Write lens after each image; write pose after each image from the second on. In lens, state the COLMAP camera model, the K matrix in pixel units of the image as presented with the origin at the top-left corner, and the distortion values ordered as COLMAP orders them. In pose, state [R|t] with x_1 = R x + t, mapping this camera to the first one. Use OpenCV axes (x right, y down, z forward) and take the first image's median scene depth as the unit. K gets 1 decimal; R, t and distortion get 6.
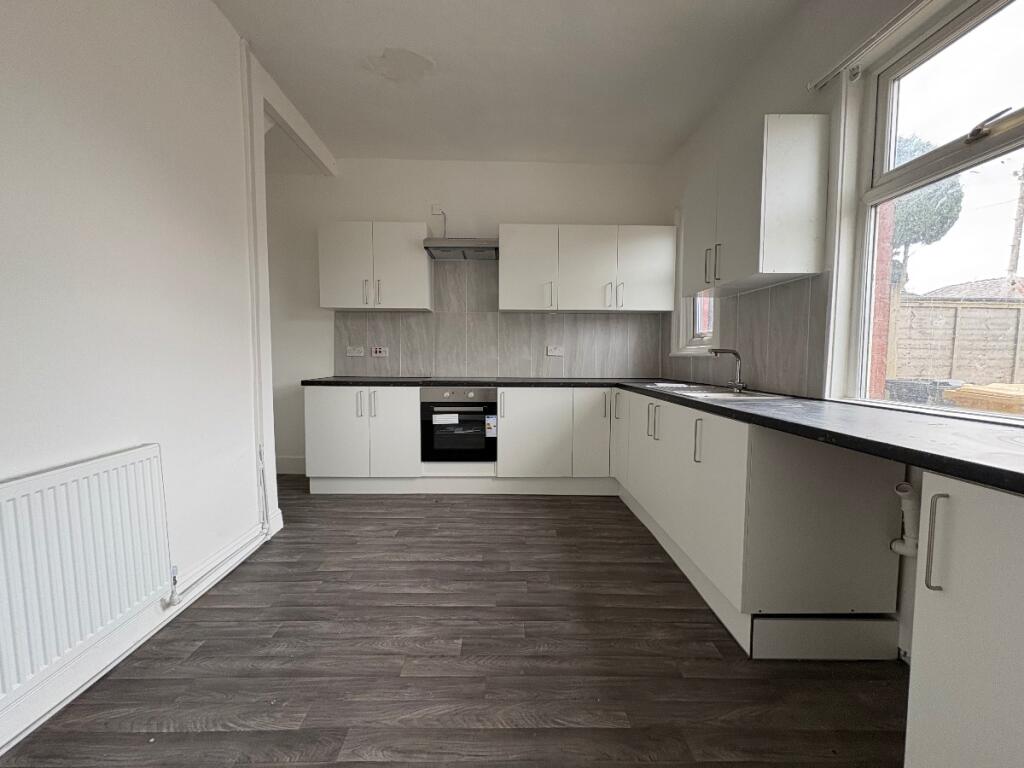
lens RADIAL K [[406.8, 0, 512.0], [0, 406.8, 384.0], [0, 0, 1]] dist [-0.000312, 0.000298]
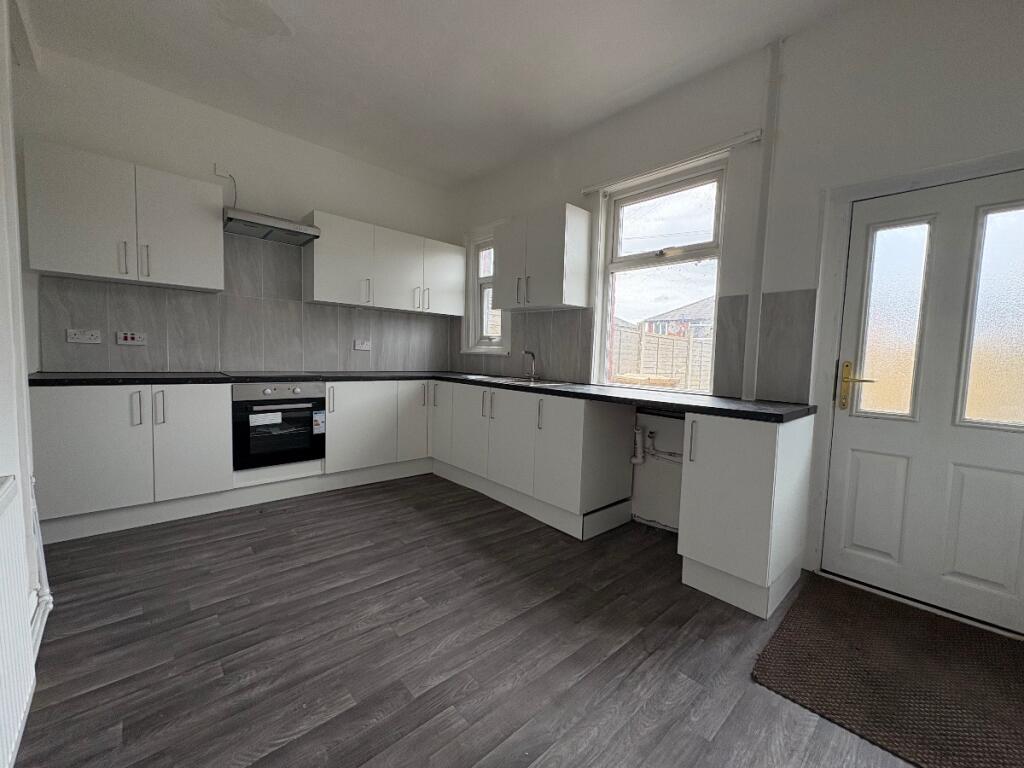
lens RADIAL K [[406.8, 0, 512.0], [0, 406.8, 384.0], [0, 0, 1]] dist [-0.000312, 0.000298]
pose [[0.751473, -0.027280, 0.659199, -0.391591], [0.013985, 0.999579, 0.025423, -0.006220], [-0.659615, -0.009886, 0.751539, -0.028233]]
